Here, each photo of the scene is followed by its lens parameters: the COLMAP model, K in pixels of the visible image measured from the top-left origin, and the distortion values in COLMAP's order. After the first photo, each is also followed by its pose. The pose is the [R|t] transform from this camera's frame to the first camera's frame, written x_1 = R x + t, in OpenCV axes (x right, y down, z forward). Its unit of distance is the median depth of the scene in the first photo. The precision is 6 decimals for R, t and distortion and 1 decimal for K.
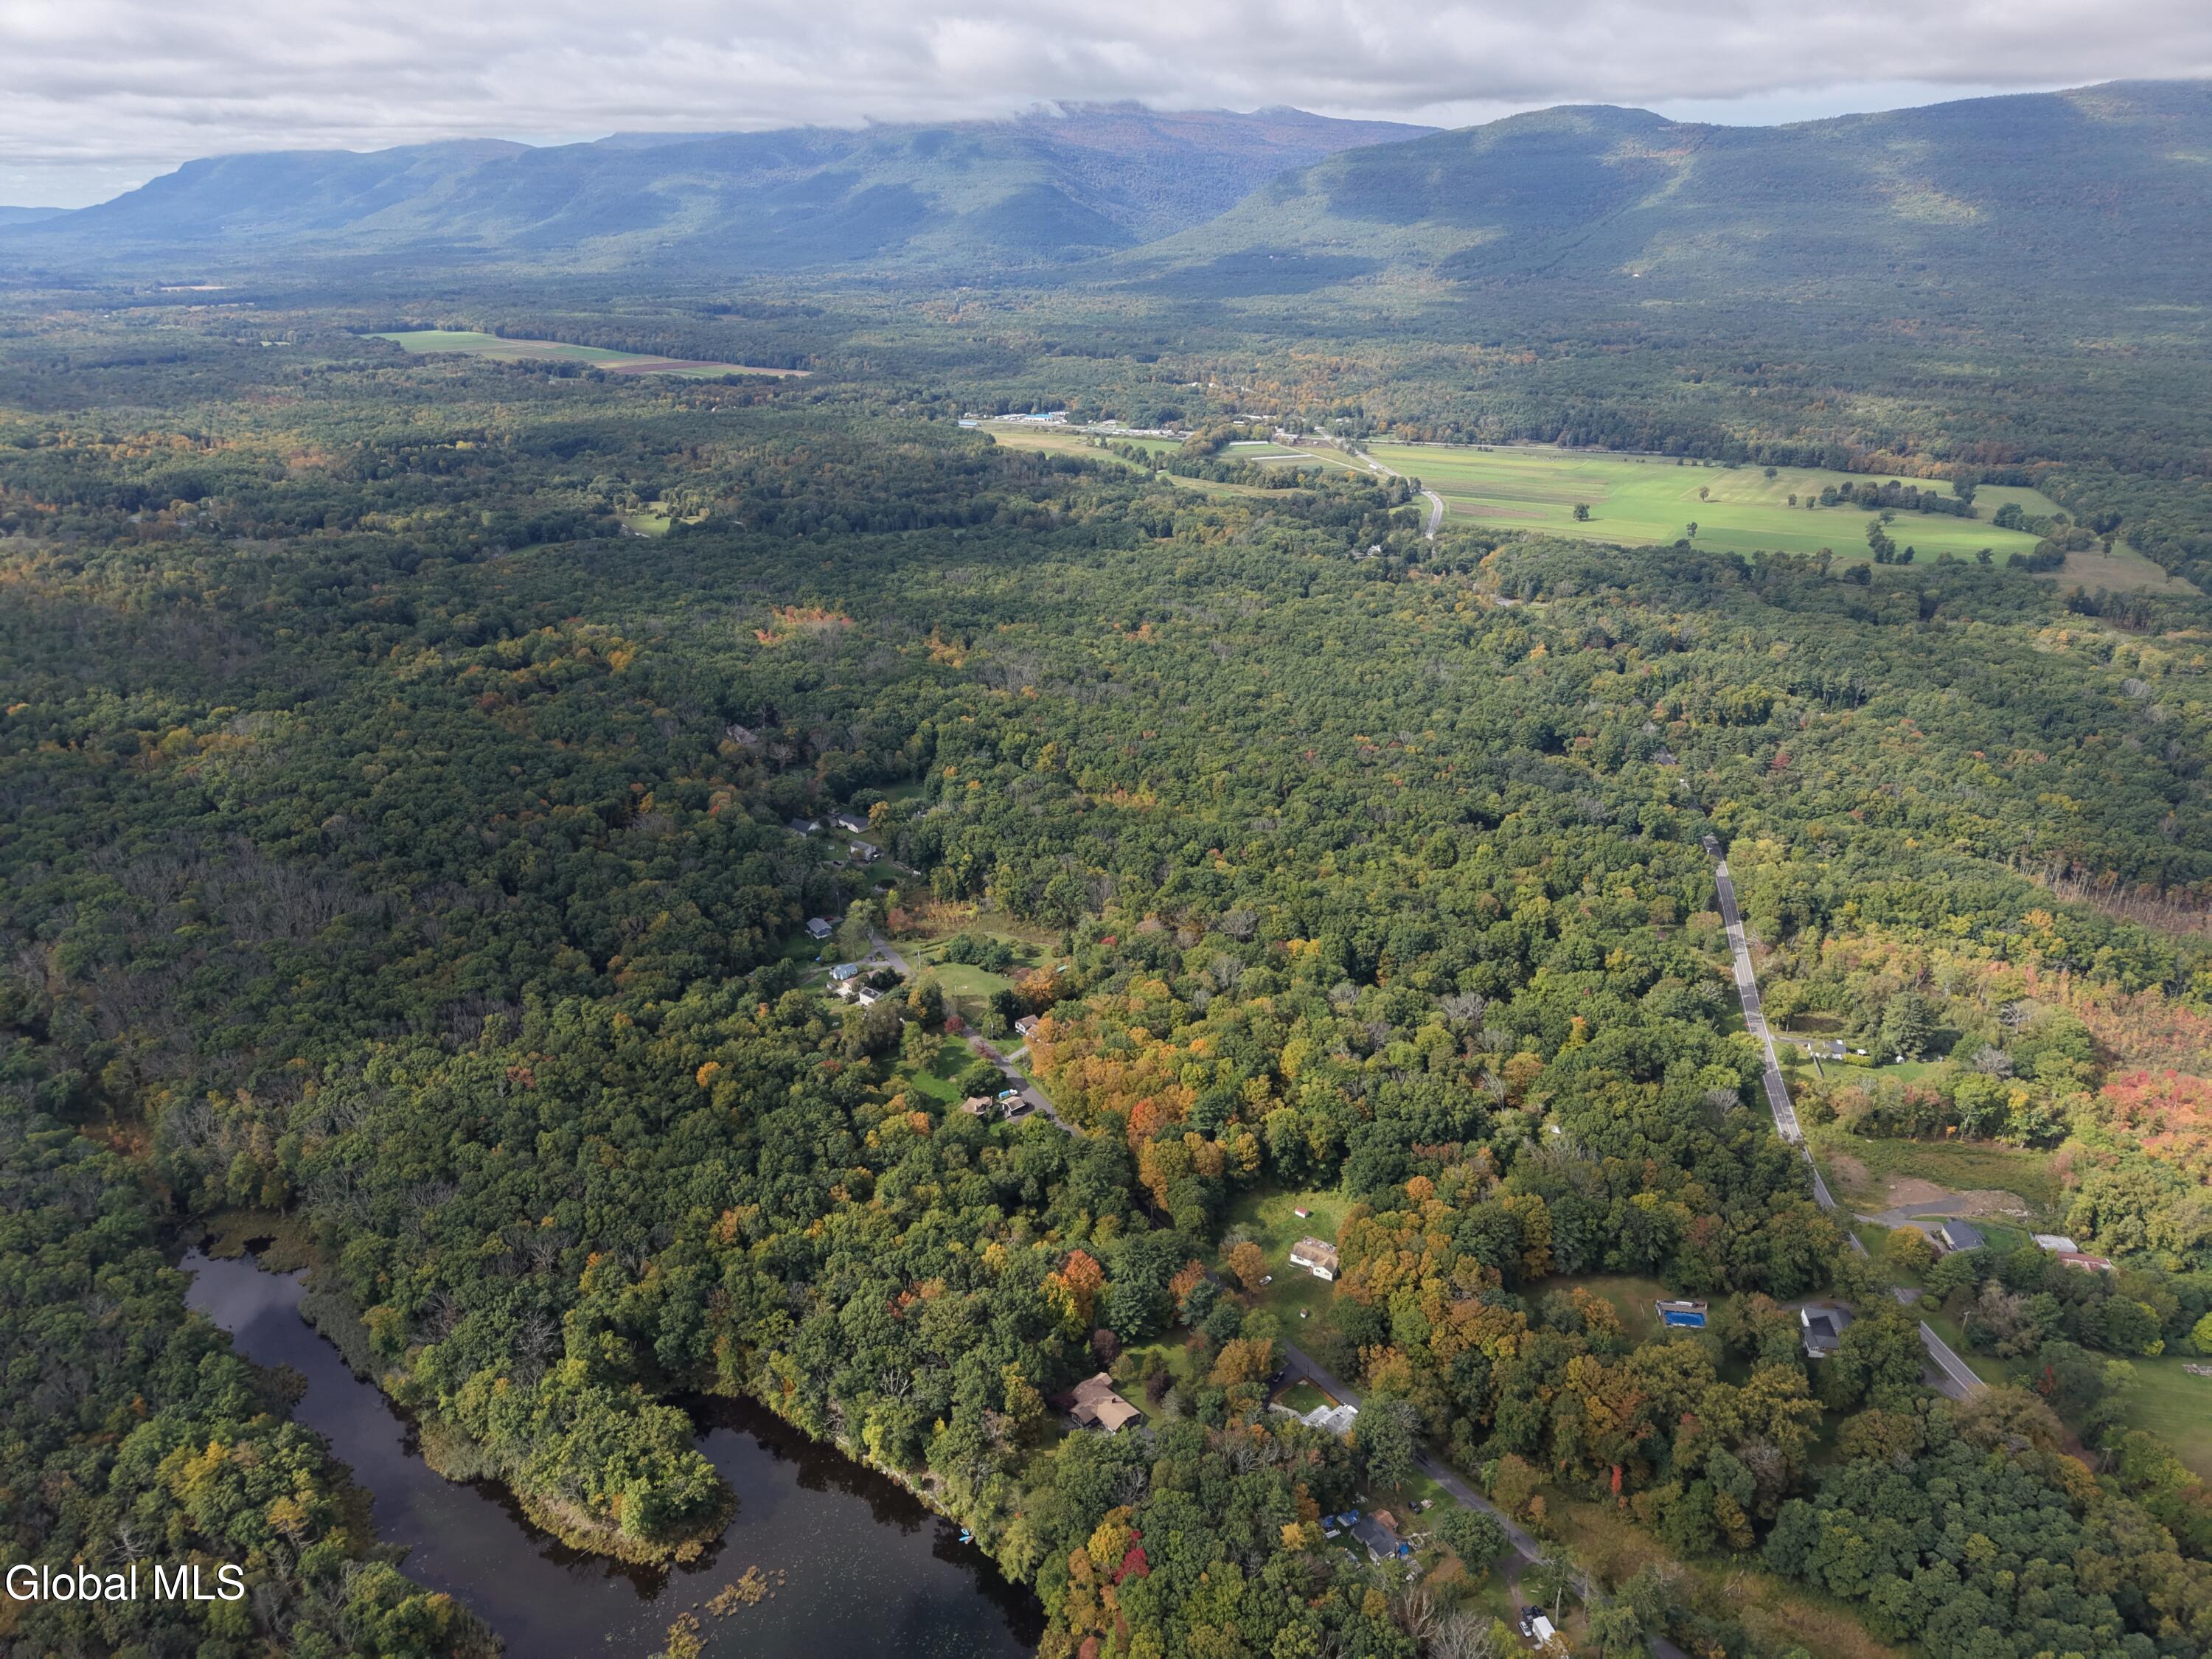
lens RADIAL K [[1462.7, 0, 1110.4], [0, 1462.7, 862.3], [0, 0, 1]] dist [0.038272, -0.033348]
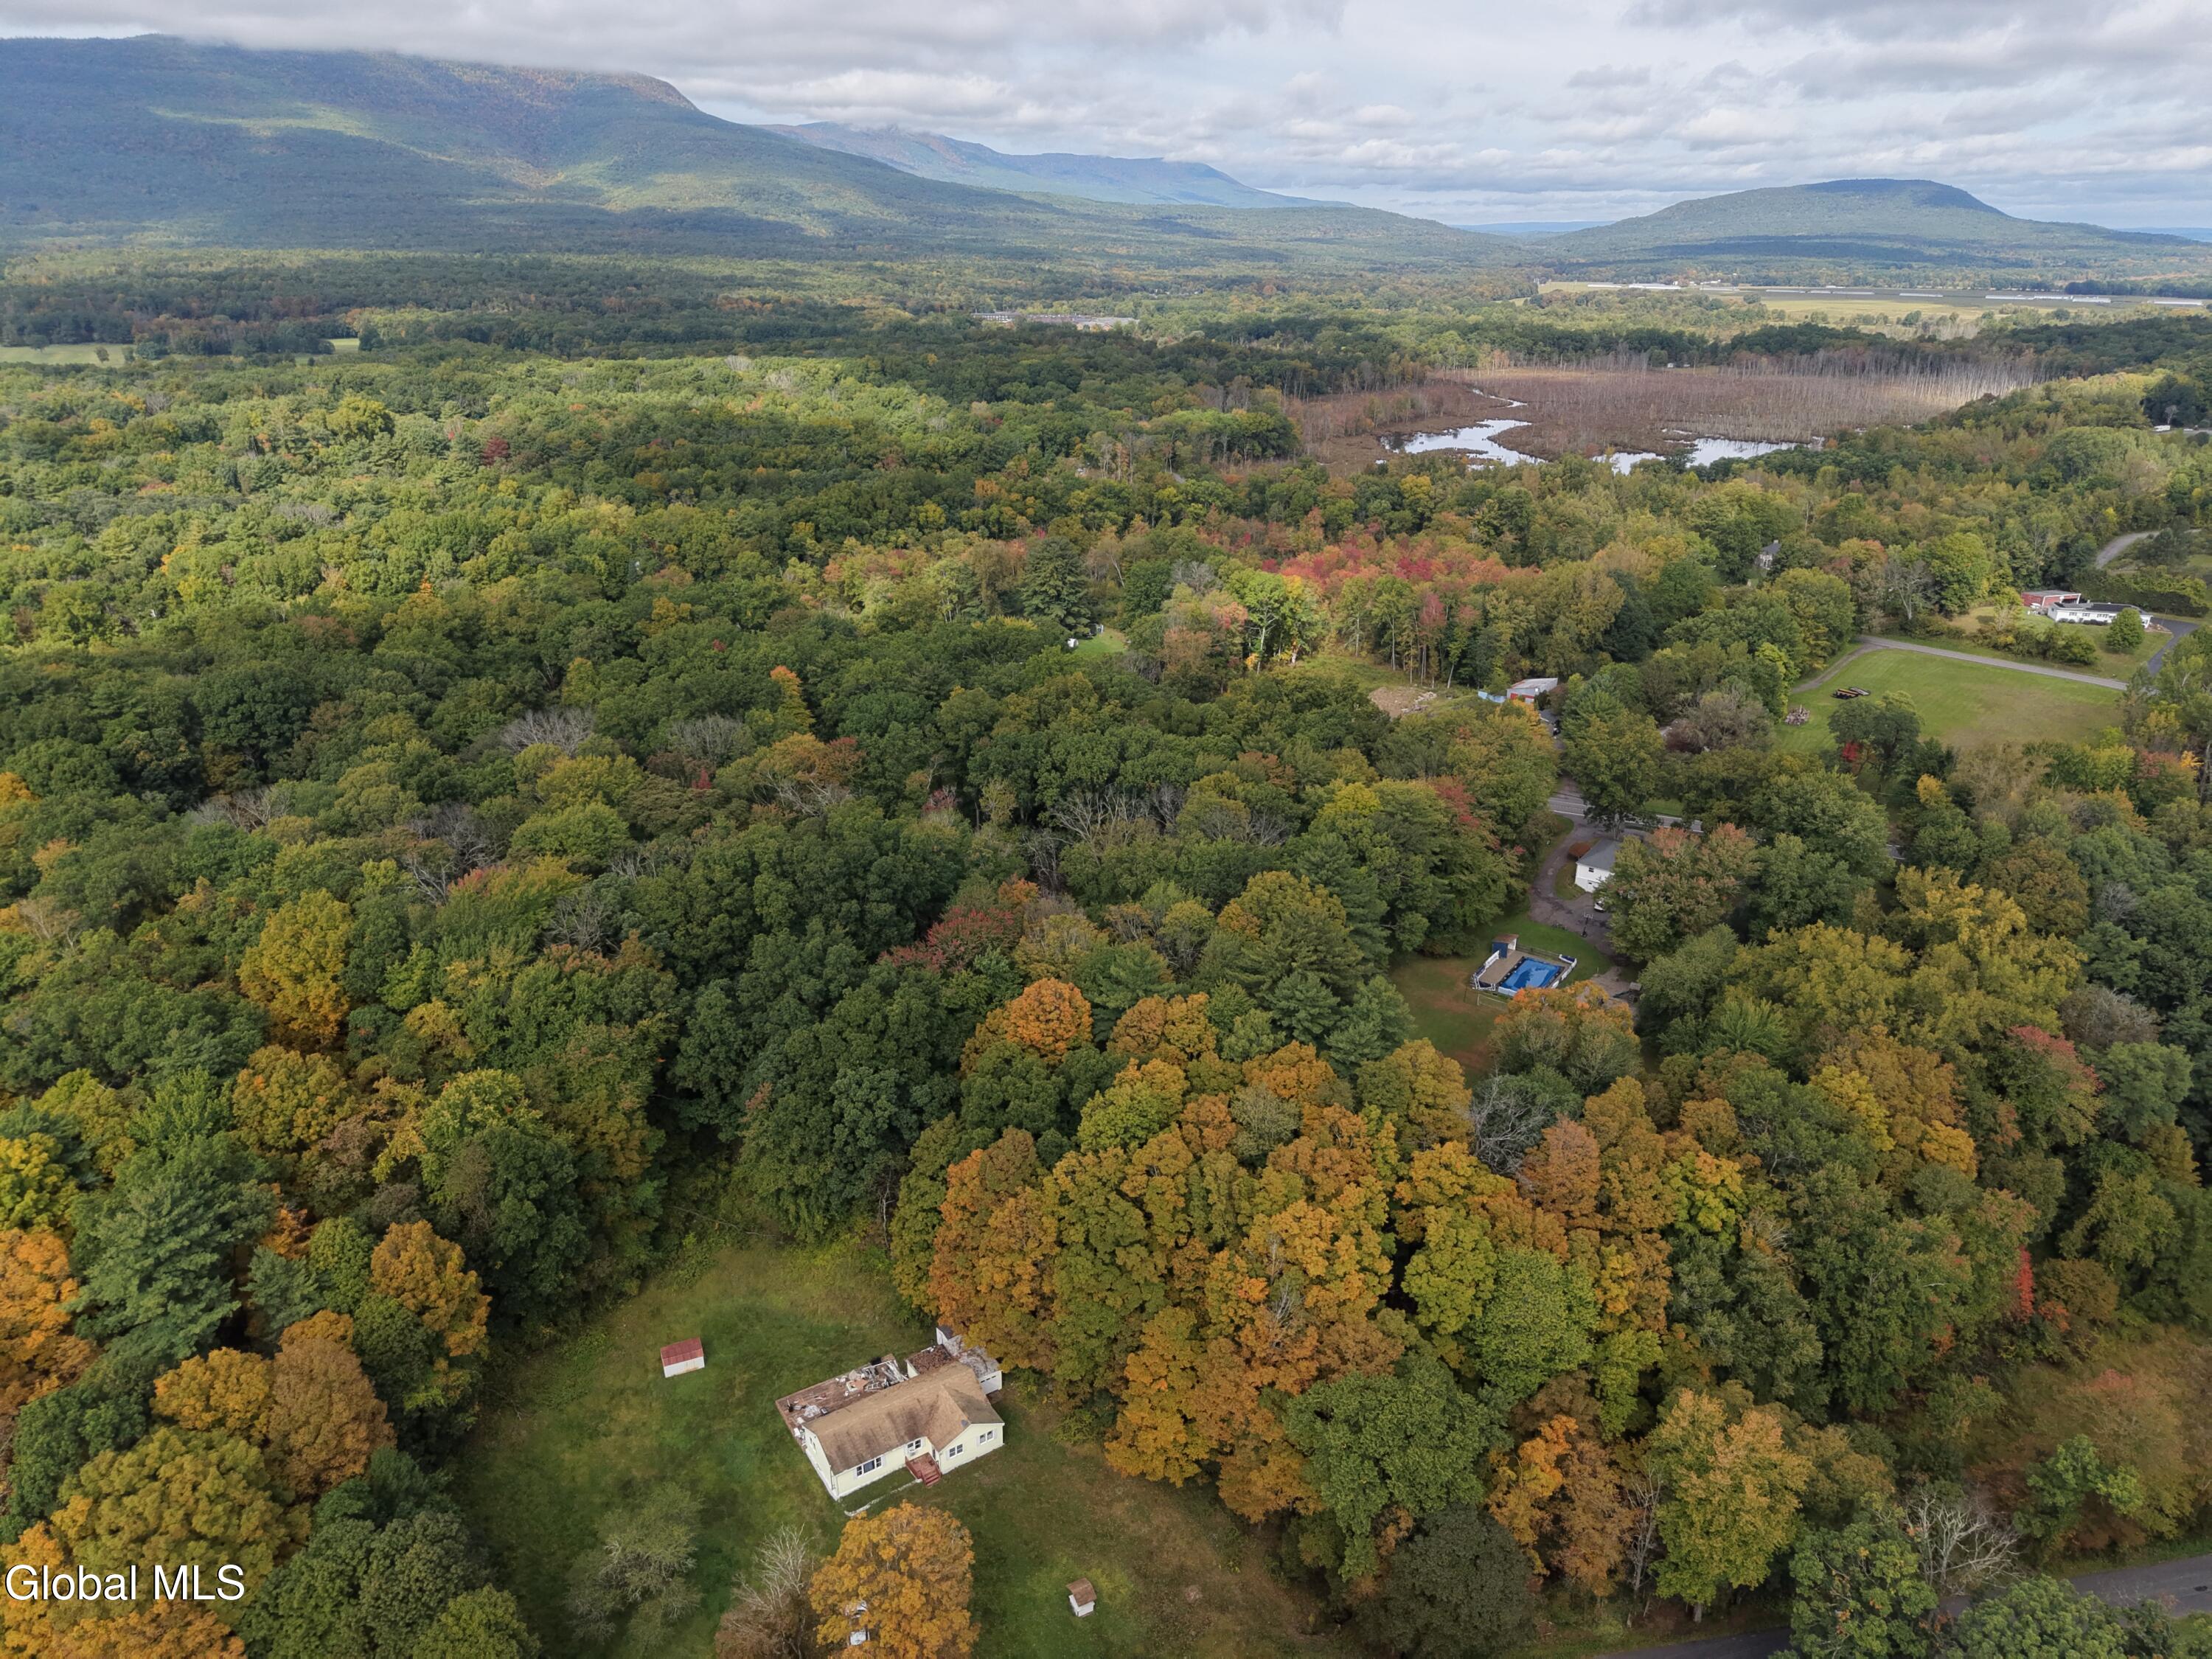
lens RADIAL K [[1482.1, 0, 1108.9], [0, 1482.1, 827.6], [0, 0, 1]] dist [0.024423, -0.021697]
pose [[0.453787, -0.325220, 0.829644, -0.031778], [0.363654, 0.917555, 0.160775, 0.101373], [-0.813531, 0.228746, 0.534642, 0.602954]]
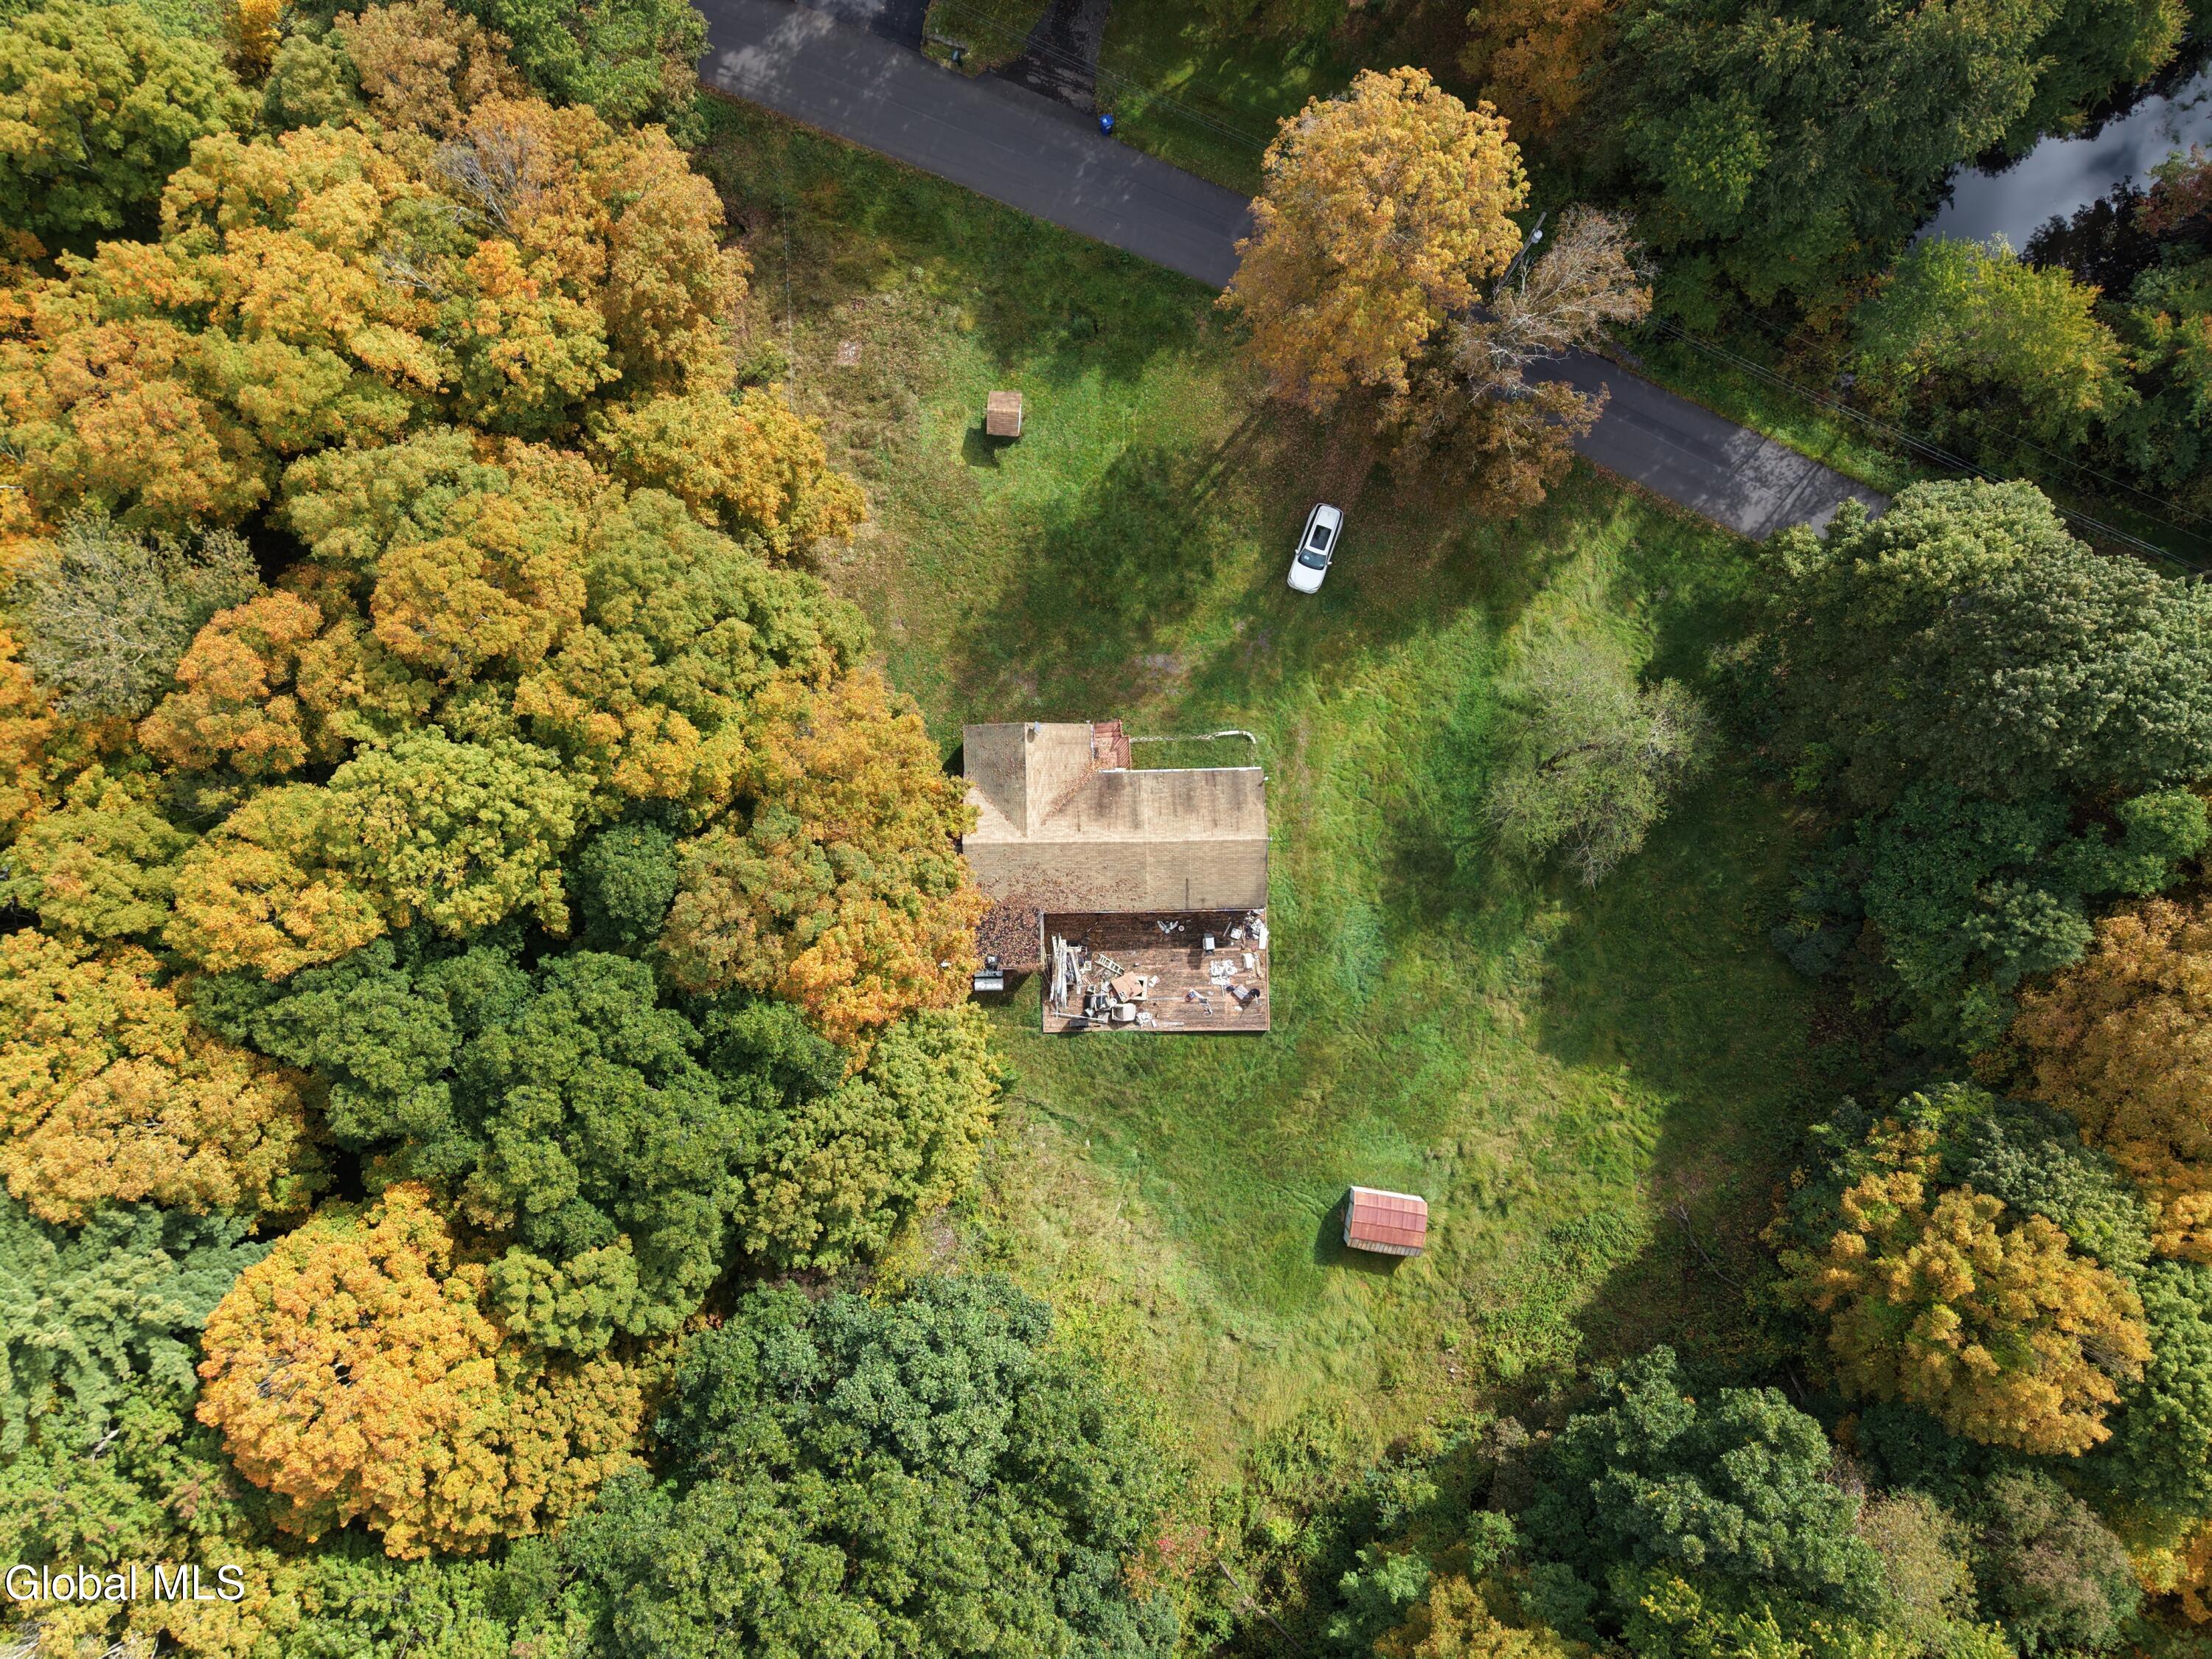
lens RADIAL K [[1482.1, 0, 1108.9], [0, 1482.1, 827.6], [0, 0, 1]] dist [0.024423, -0.021697]
pose [[-0.855850, 0.517211, 0.003744, 0.106335], [-0.206438, -0.348222, 0.914399, 0.093315], [0.474241, 0.781815, 0.404798, 0.713904]]
